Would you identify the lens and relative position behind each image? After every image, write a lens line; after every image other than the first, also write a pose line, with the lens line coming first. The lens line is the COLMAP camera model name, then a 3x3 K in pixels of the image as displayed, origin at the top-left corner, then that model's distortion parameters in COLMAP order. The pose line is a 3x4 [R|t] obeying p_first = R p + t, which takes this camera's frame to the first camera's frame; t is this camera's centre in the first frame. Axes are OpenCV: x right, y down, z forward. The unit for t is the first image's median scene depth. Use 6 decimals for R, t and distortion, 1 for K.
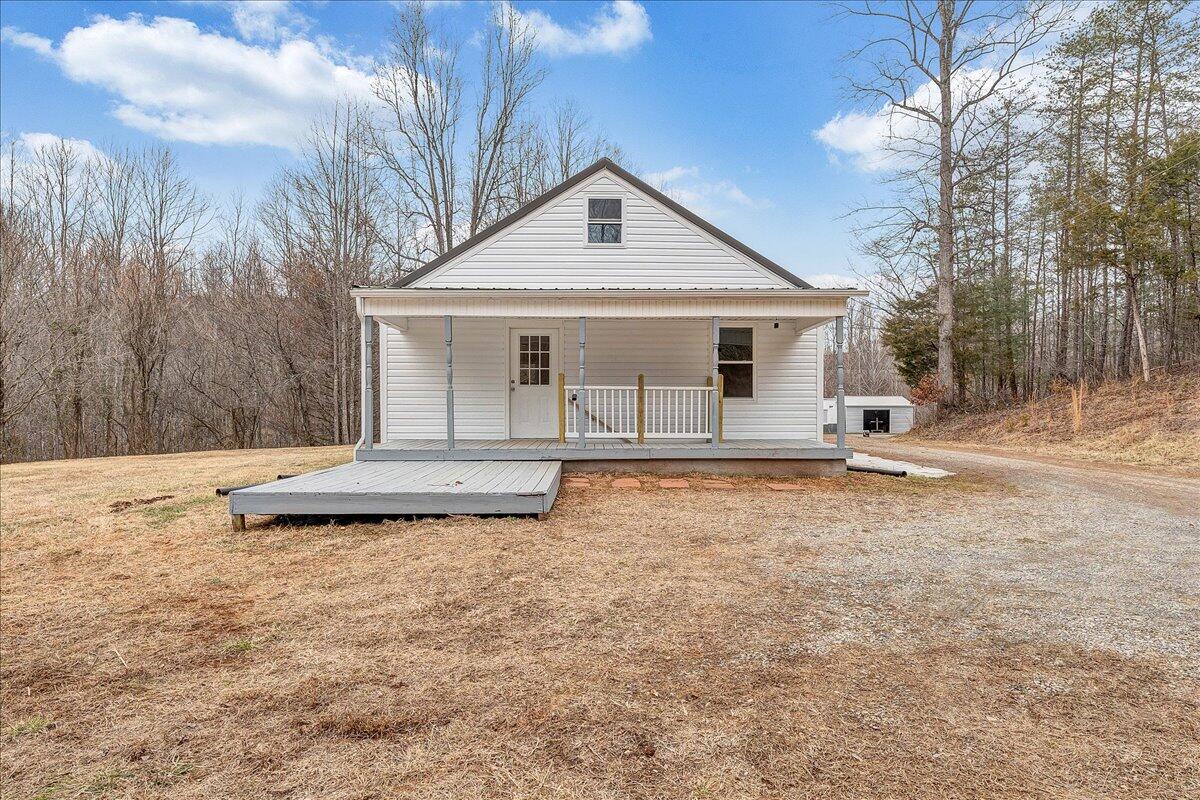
lens RADIAL K [[691.5, 0, 604.1], [0, 691.5, 422.2], [0, 0, 1]] dist [0.004503, -0.001630]
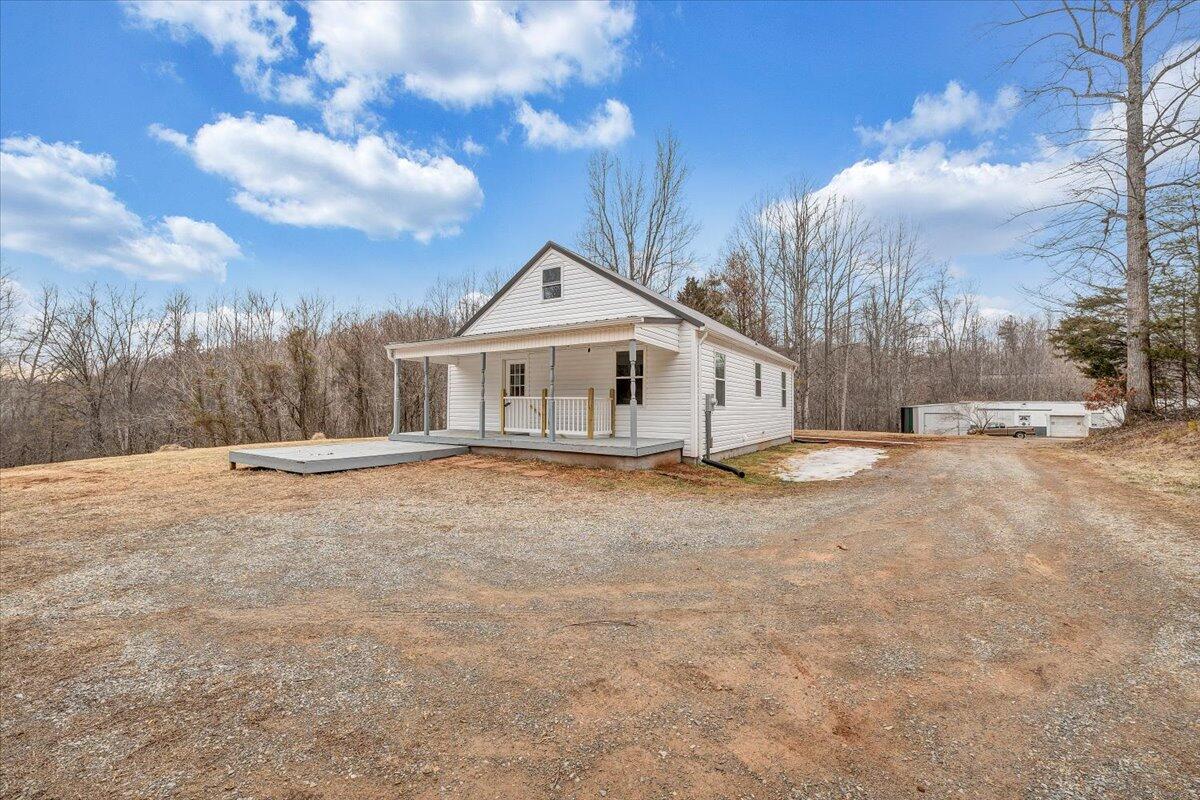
lens RADIAL K [[481.2, 0, 581.4], [0, 481.2, 399.1], [0, 0, 1]] dist [-0.000104, -0.000019]
pose [[0.820970, -0.004132, -0.570956, 0.628843], [-0.018011, 0.999289, -0.033130, -0.014934], [0.570687, 0.037483, 0.820312, 0.211015]]
